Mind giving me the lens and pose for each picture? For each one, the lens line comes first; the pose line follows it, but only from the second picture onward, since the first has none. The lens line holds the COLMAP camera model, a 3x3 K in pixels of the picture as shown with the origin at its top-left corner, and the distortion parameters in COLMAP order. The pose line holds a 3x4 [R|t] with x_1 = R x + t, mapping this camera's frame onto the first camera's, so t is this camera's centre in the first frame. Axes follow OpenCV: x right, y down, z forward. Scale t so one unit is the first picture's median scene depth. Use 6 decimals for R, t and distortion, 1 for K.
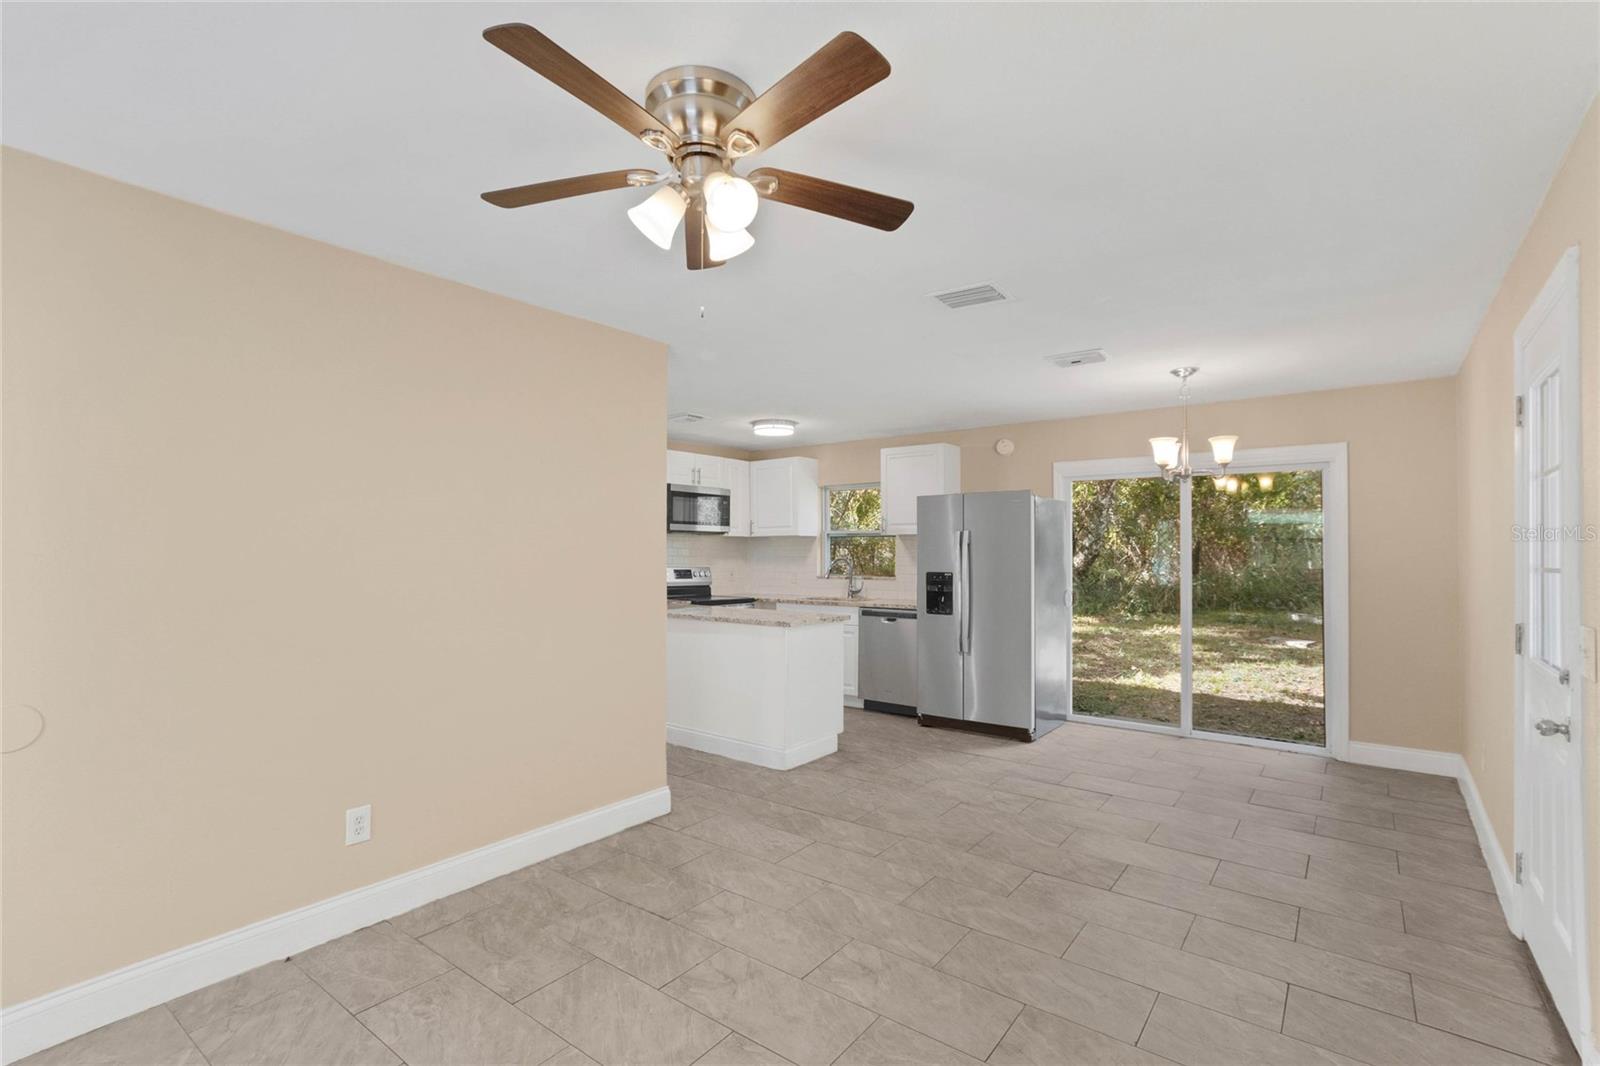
lens RADIAL K [[724.8, 0, 875.2], [0, 724.8, 542.8], [0, 0, 1]] dist [-0.000489, 0.000024]
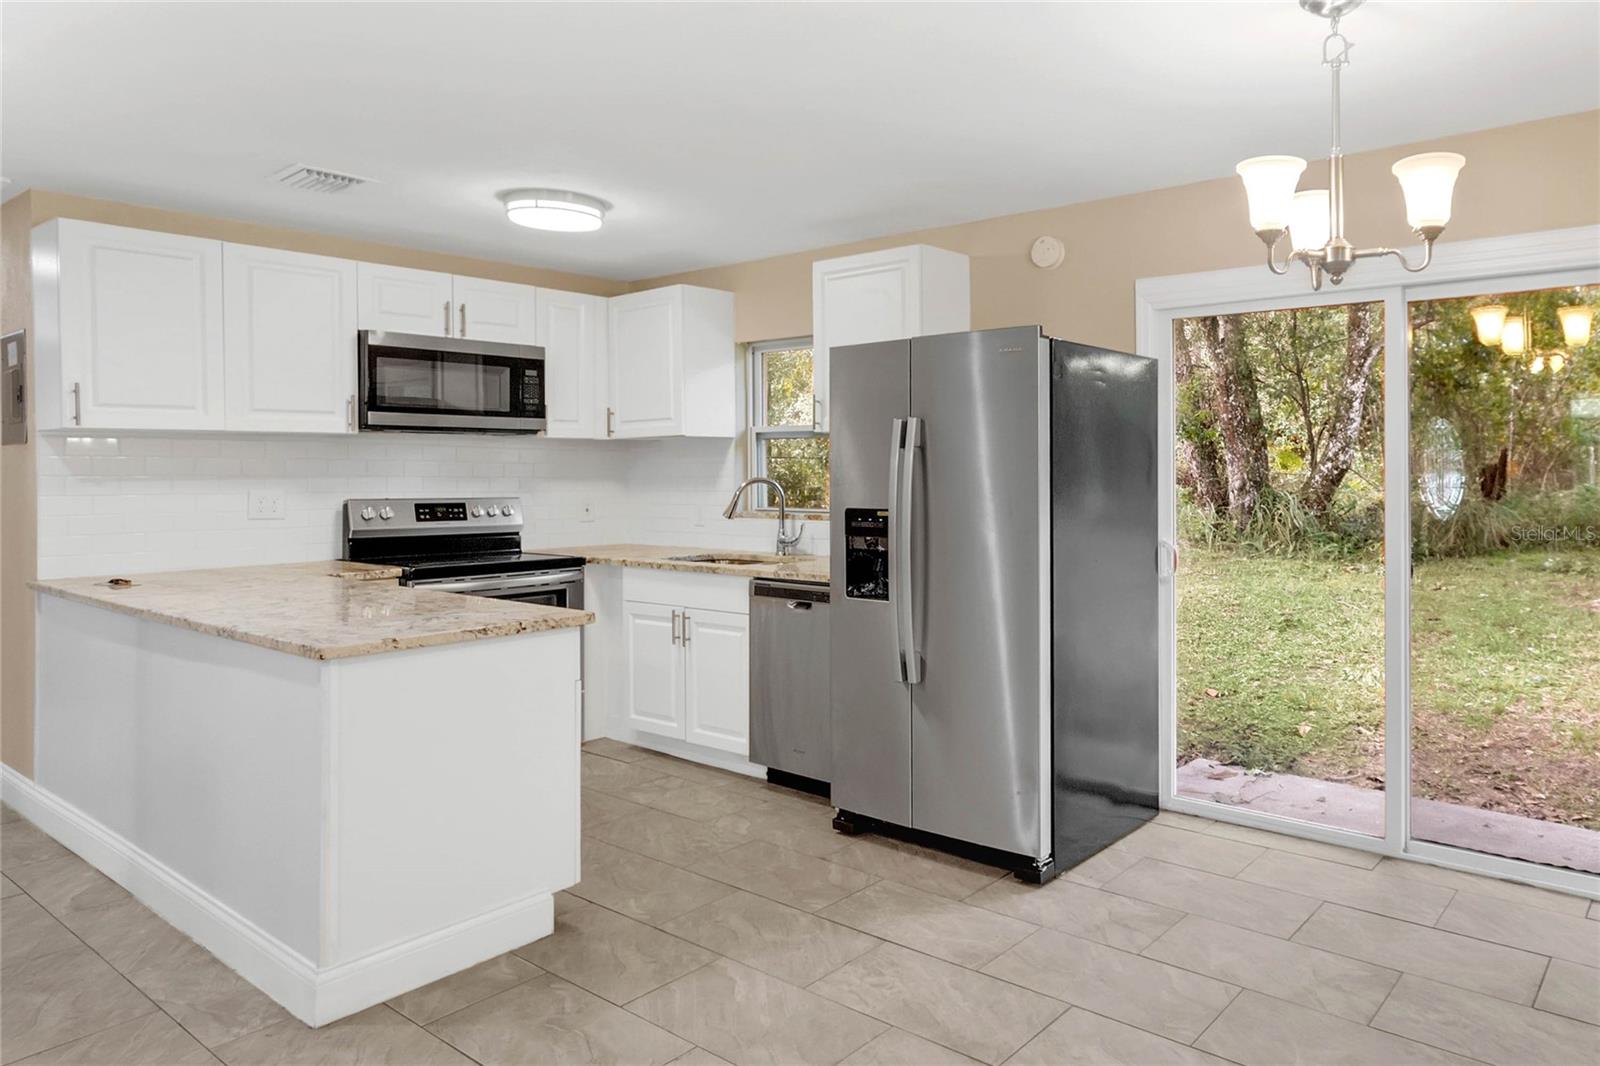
lens RADIAL K [[974.2, 0, 1098.6], [0, 974.2, 470.7], [0, 0, 1]] dist [0.003957, 0.000333]
pose [[0.999812, -0.004843, 0.018779, 0.230218], [0.004540, 0.999859, 0.016185, 0.006717], [-0.018855, -0.016096, 0.999693, 0.377135]]
